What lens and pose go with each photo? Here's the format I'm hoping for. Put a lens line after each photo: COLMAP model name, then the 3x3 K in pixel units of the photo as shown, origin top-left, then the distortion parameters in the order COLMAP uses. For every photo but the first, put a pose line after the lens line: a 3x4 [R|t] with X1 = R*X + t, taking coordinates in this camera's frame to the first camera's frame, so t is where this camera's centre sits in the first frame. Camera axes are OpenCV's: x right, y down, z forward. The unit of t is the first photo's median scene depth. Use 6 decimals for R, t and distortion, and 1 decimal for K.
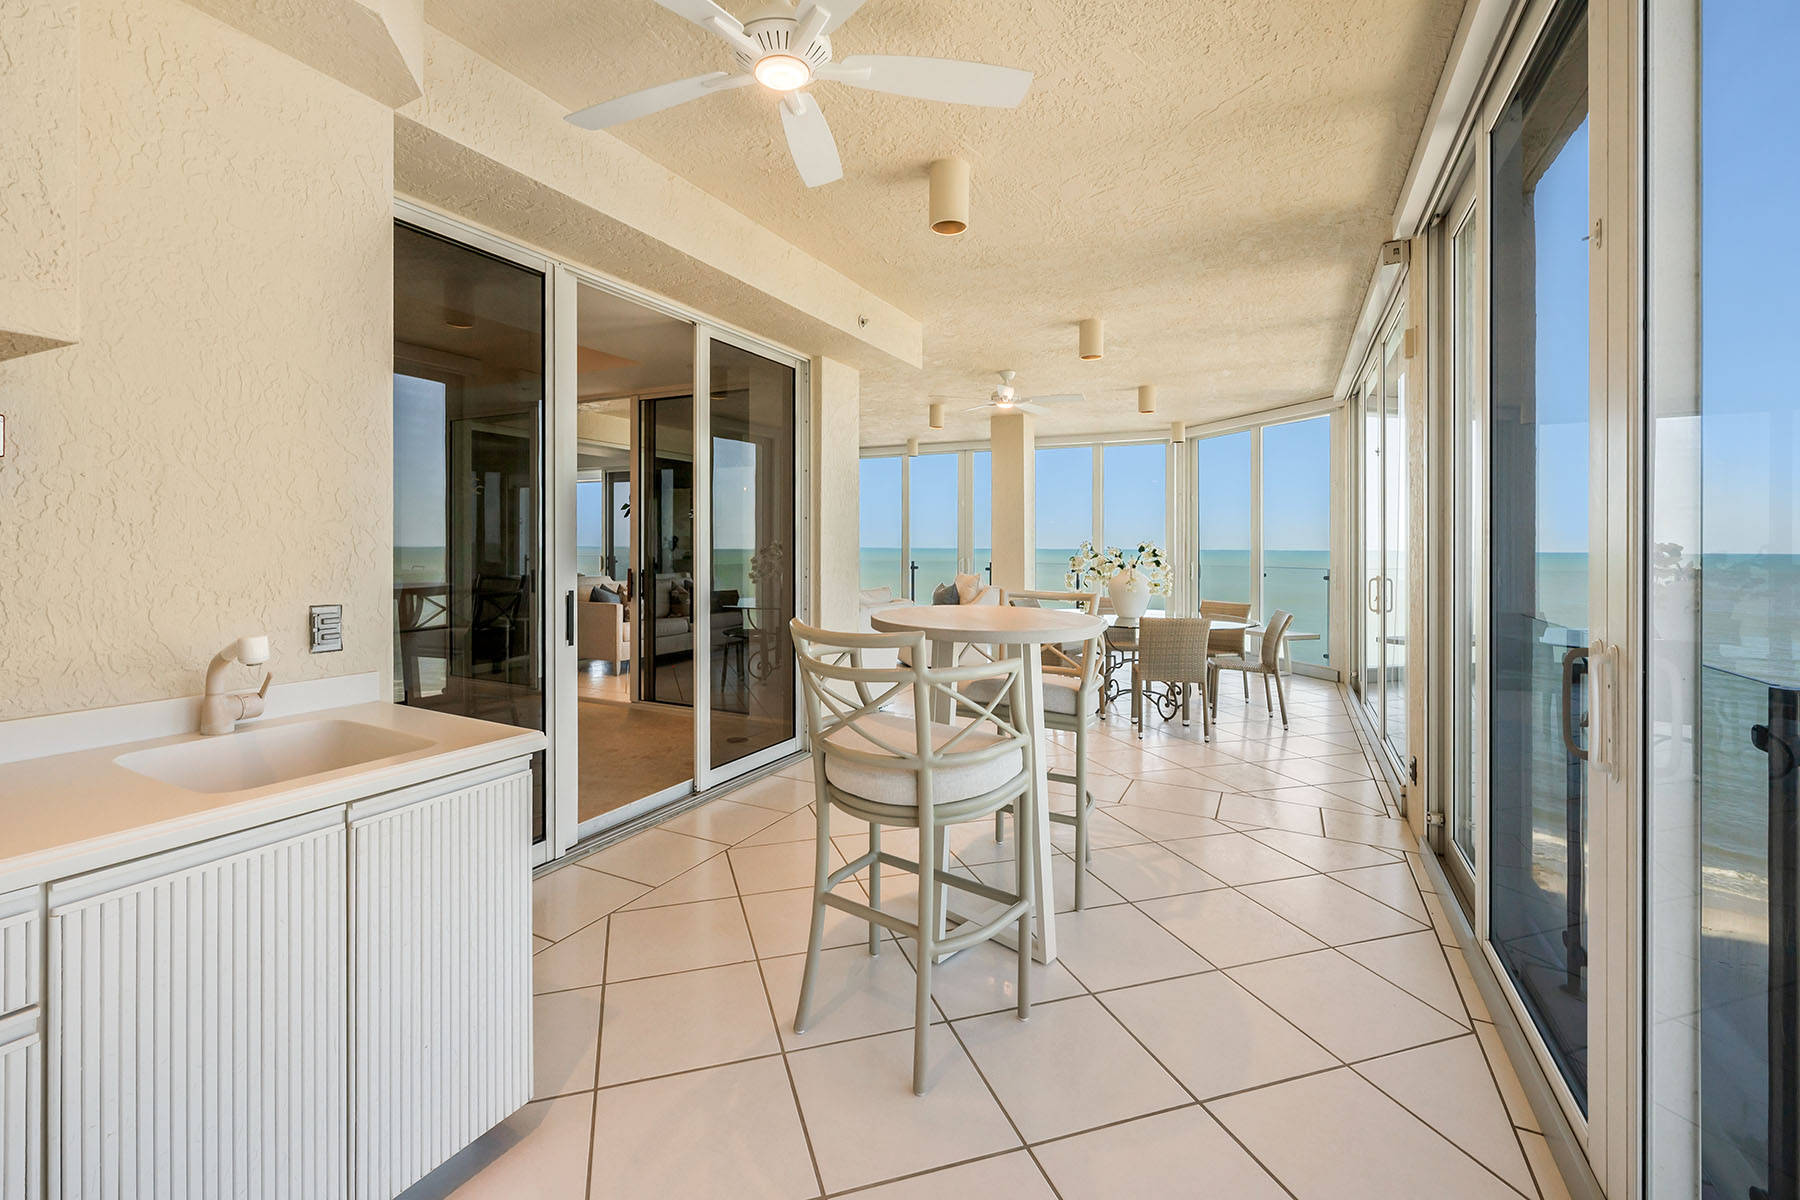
lens RADIAL K [[739.0, 0, 925.5], [0, 739.0, 534.8], [0, 0, 1]] dist [-0.002079, 0.000251]
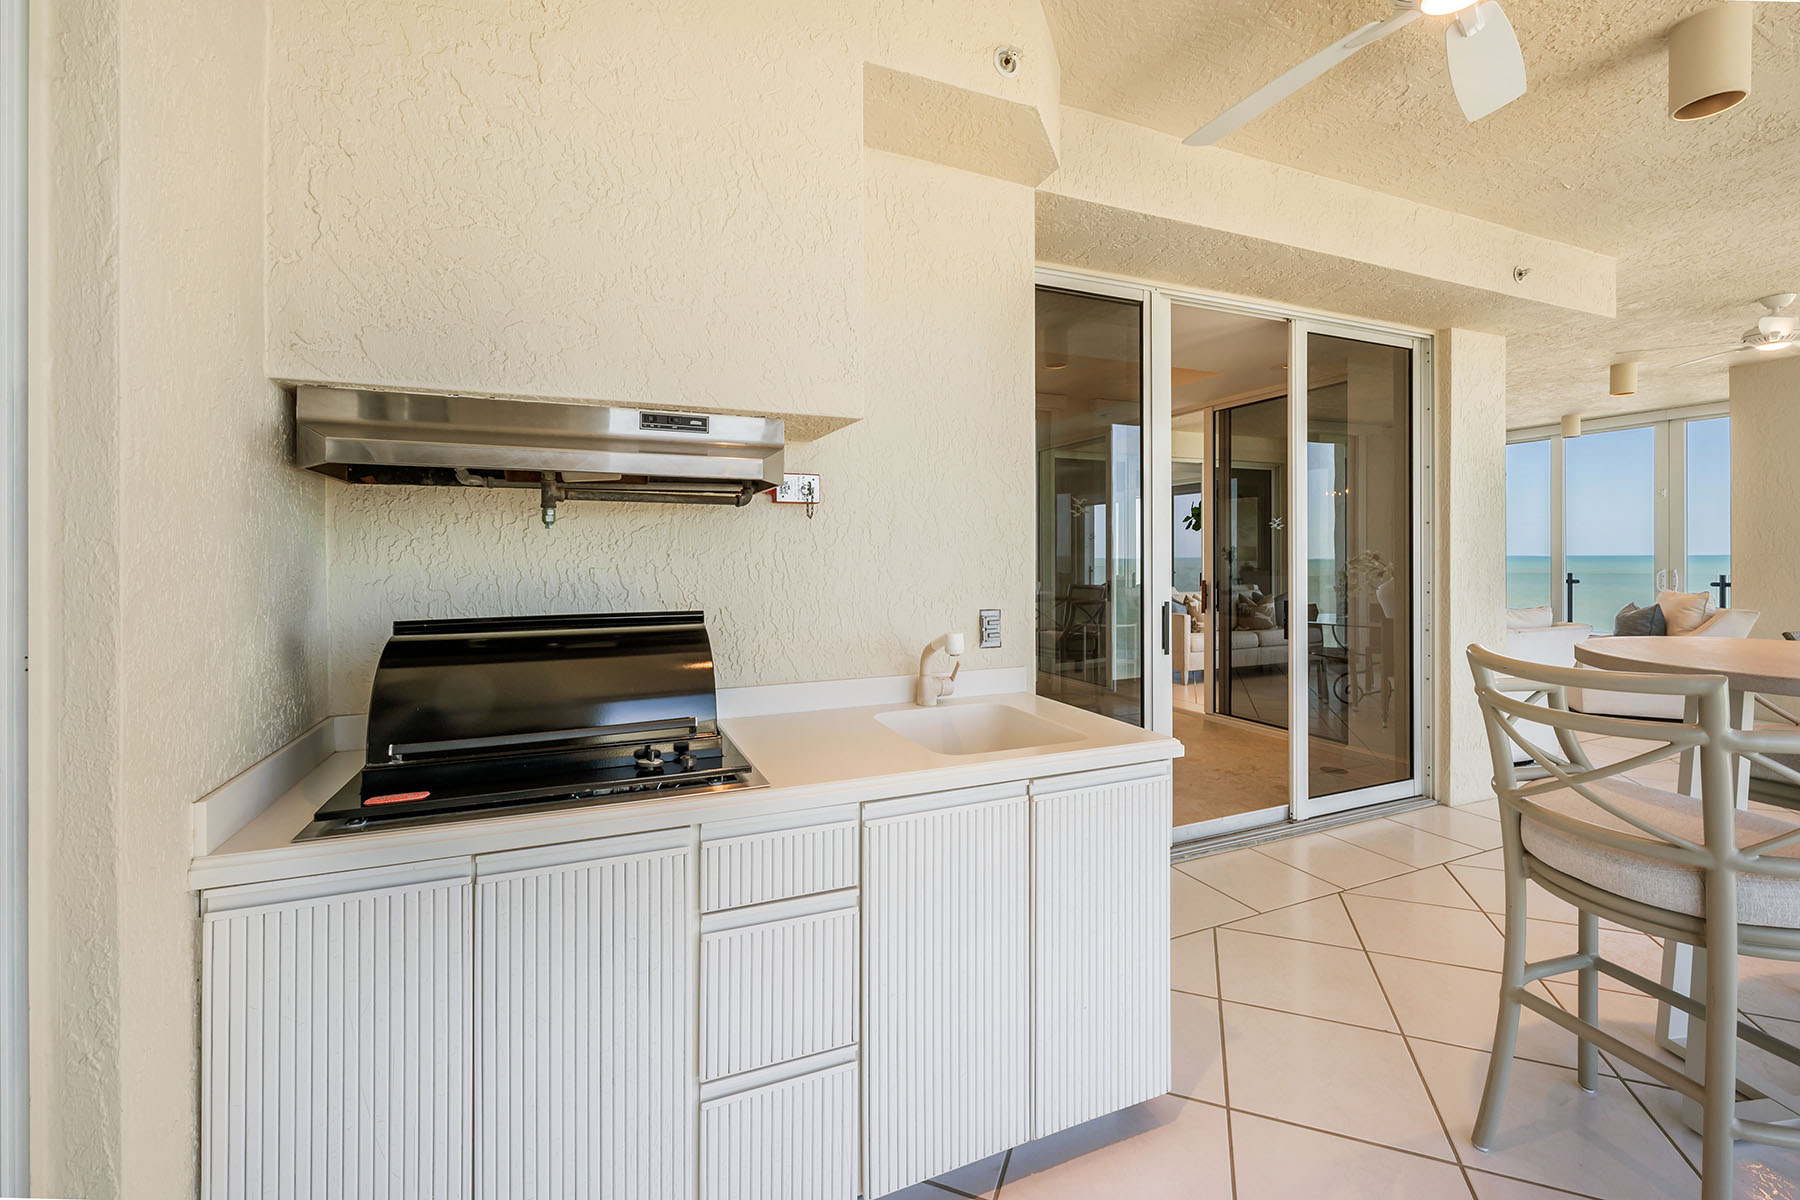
lens RADIAL K [[739.0, 0, 950.8], [0, 739.0, 539.8], [0, 0, 1]] dist [-0.002079, 0.000251]
pose [[0.789494, -0.026208, -0.613199, -0.104123], [0.021599, 0.999655, -0.014915, -0.002974], [0.613379, -0.001469, 0.789788, -0.007230]]
